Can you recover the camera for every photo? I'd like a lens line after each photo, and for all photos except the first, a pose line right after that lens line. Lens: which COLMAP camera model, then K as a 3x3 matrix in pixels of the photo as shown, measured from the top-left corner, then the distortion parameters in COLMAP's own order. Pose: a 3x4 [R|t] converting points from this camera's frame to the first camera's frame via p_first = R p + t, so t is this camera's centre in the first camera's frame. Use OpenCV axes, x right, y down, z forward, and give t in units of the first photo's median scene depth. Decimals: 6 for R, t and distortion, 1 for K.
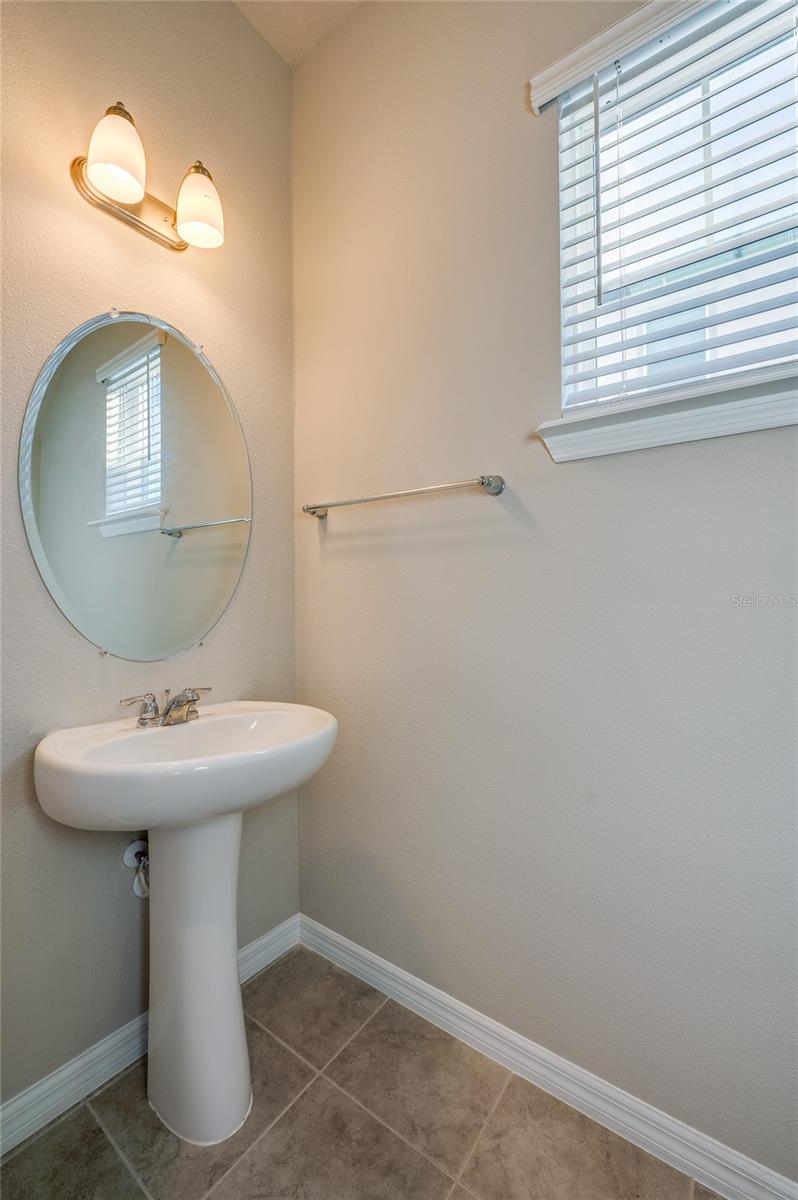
lens RADIAL K [[480.4, 0, 406.5], [0, 480.4, 596.6], [0, 0, 1]] dist [-0.018023, 0.001058]
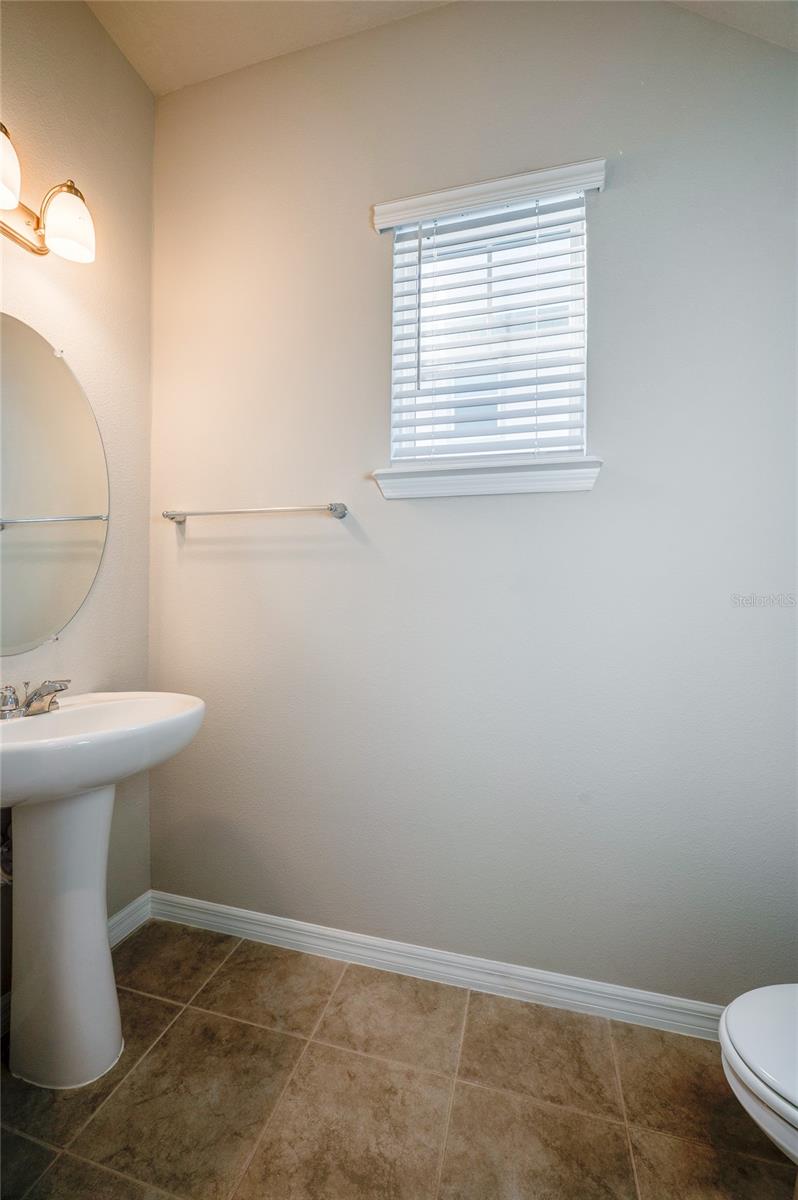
lens RADIAL K [[480.4, 0, 400.8], [0, 480.4, 601.5], [0, 0, 1]] dist [-0.018023, 0.001058]
pose [[0.936552, 0.012924, 0.350291, -0.109877], [-0.015476, 0.999870, 0.004489, 0.002497], [-0.350187, -0.009625, 0.936630, -0.263834]]
